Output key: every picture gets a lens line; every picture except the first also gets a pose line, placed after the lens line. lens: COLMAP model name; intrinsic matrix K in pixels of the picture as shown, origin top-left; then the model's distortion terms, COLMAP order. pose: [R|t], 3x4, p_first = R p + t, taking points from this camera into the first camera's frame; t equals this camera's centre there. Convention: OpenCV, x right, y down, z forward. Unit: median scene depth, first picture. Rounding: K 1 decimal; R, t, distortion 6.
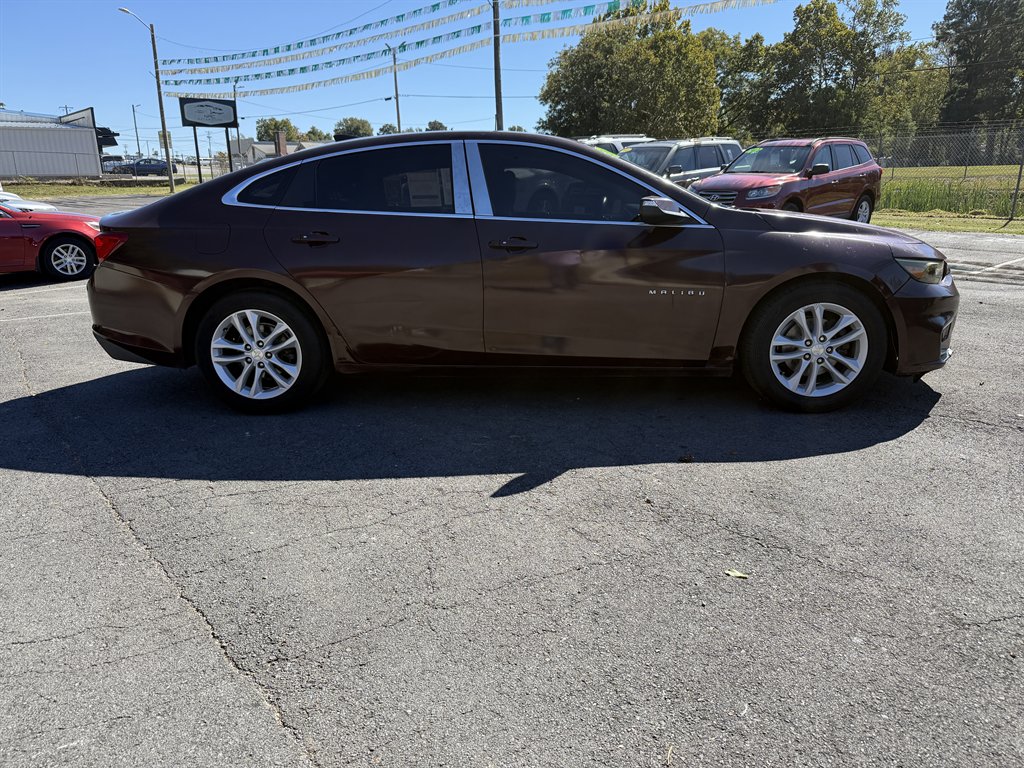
lens RADIAL K [[745.8, 0, 512.8], [0, 745.8, 376.4], [0, 0, 1]] dist [0.004253, -0.000158]
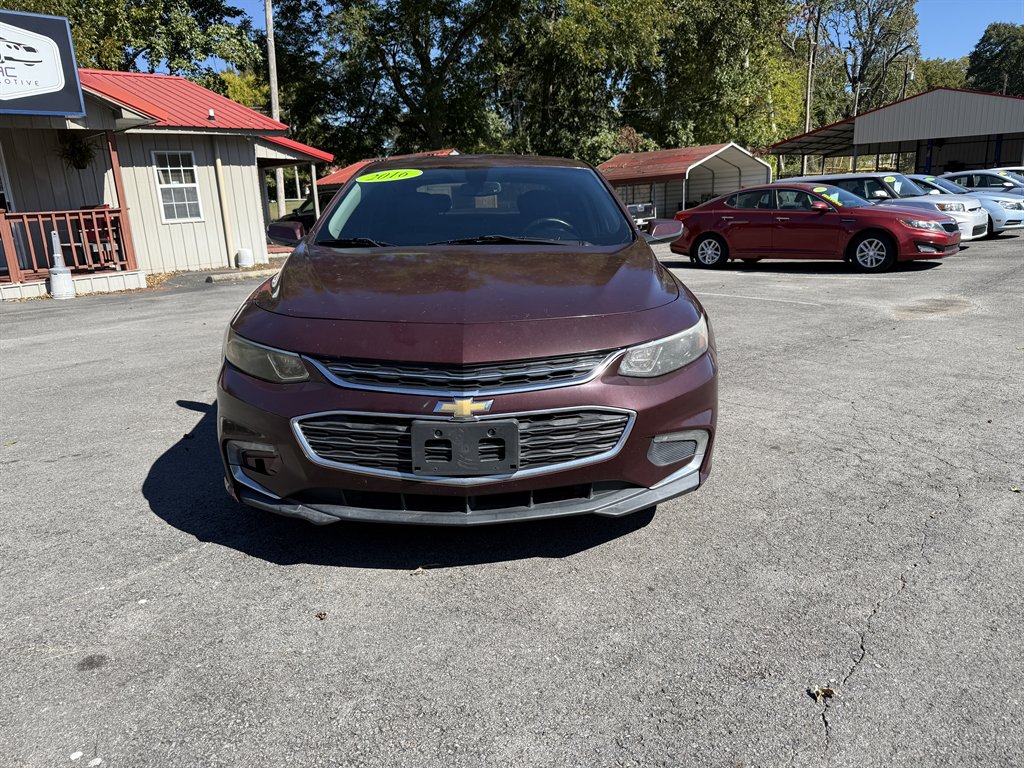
lens RADIAL K [[725.7, 0, 516.0], [0, 725.7, 389.2], [0, 0, 1]] dist [0.007192, -0.008293]
pose [[0.067164, 0.269212, -0.960736, 0.140699], [-0.222234, 0.942757, 0.248638, -0.038799], [0.972677, 0.196809, 0.123147, 0.135197]]
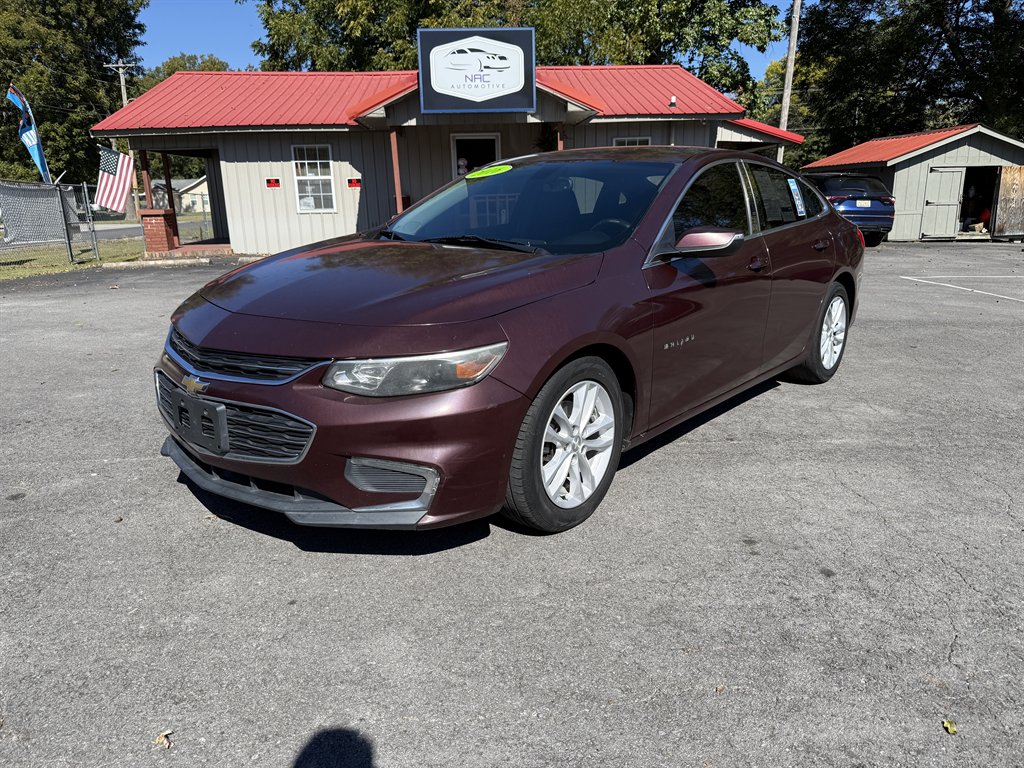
lens RADIAL K [[709.0, 0, 508.7], [0, 709.0, 408.7], [0, 0, 1]] dist [-0.001776, 0.000316]
pose [[-0.619750, 0.253836, -0.742615, 0.112288], [-0.173442, 0.878551, 0.445047, -0.055570], [0.765394, 0.404618, -0.500456, 0.201275]]
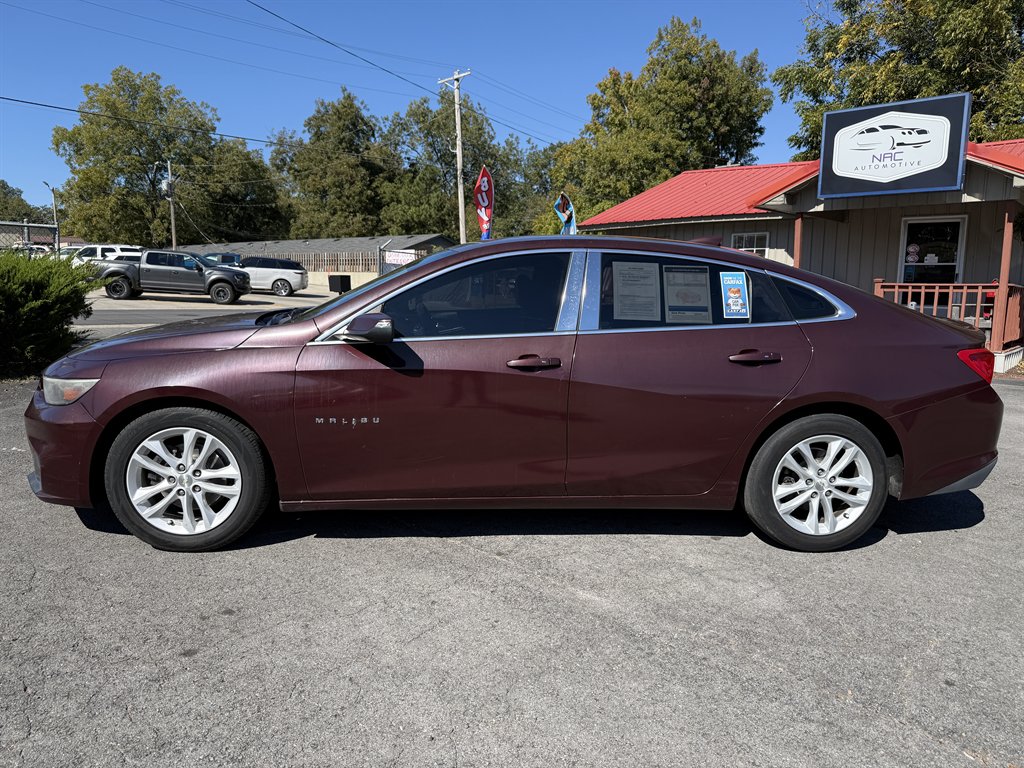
lens RADIAL K [[725.7, 0, 516.0], [0, 725.7, 389.2], [0, 0, 1]] dist [0.007192, -0.008293]
pose [[-0.993681, 0.020720, -0.110316, 0.017118], [-0.024871, 0.917742, 0.396398, -0.069010], [0.109455, 0.396637, -0.911427, 0.257267]]
